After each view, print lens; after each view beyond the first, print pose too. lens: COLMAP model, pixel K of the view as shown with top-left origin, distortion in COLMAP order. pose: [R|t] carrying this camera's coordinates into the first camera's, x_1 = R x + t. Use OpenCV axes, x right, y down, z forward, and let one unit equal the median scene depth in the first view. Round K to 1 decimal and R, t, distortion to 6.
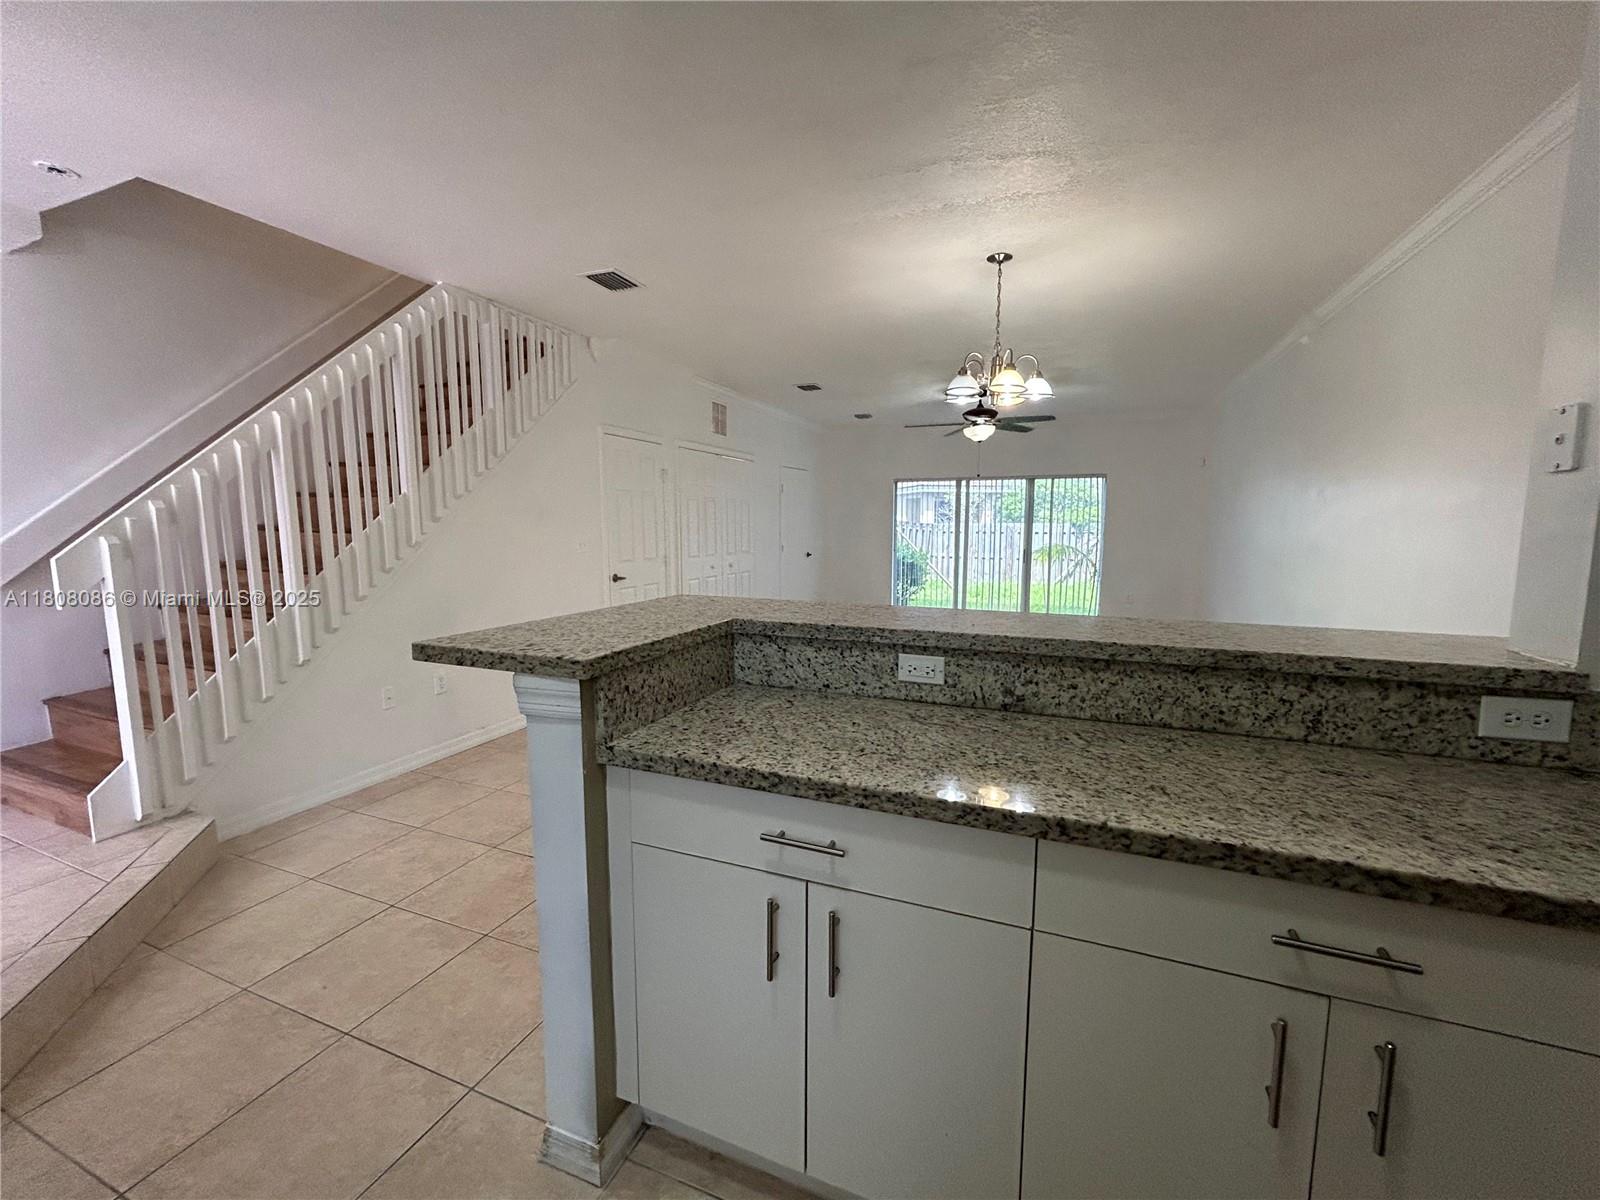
lens RADIAL K [[651.3, 0, 798.1], [0, 651.3, 596.8], [0, 0, 1]] dist [-0.000535, 0.001297]
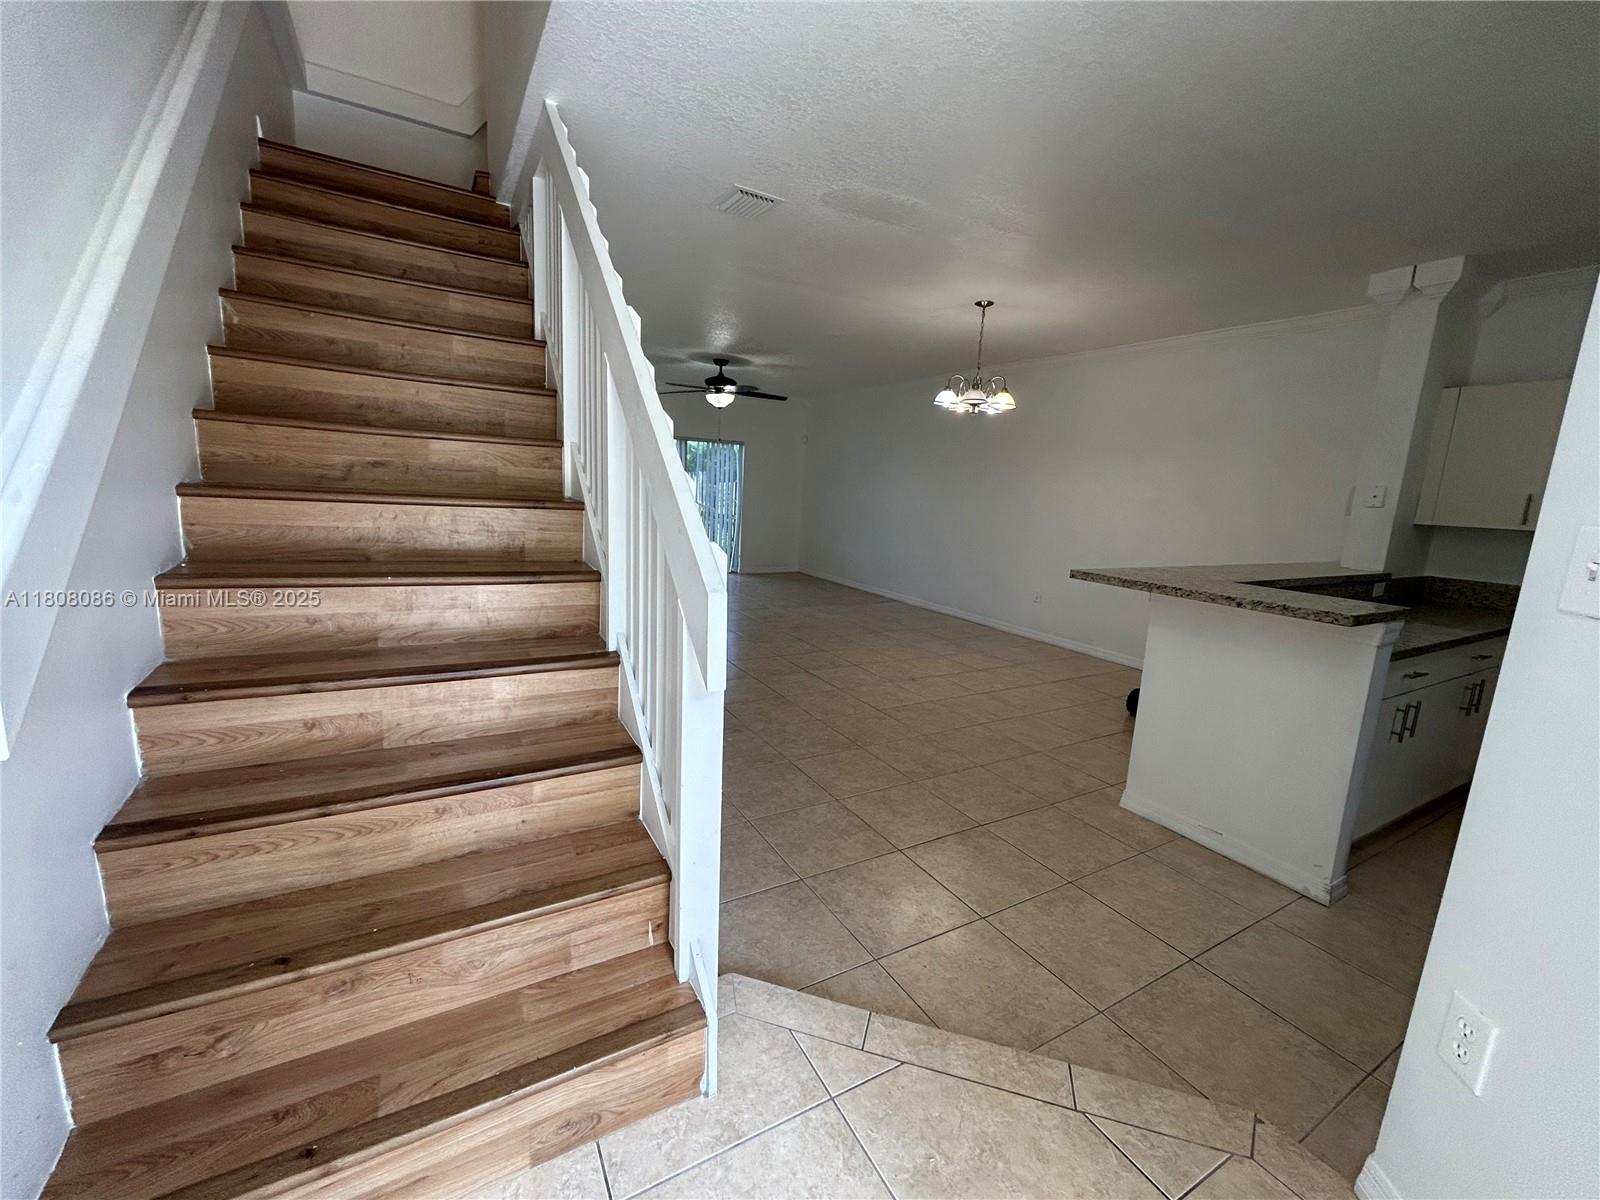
lens RADIAL K [[651.3, 0, 799.4], [0, 651.3, 597.3], [0, 0, 1]] dist [-0.000535, 0.001297]
pose [[0.611165, -0.107370, 0.784187, -2.597720], [0.038688, 0.993625, 0.105894, -0.180105], [-0.790557, -0.034380, 0.611422, 1.128020]]
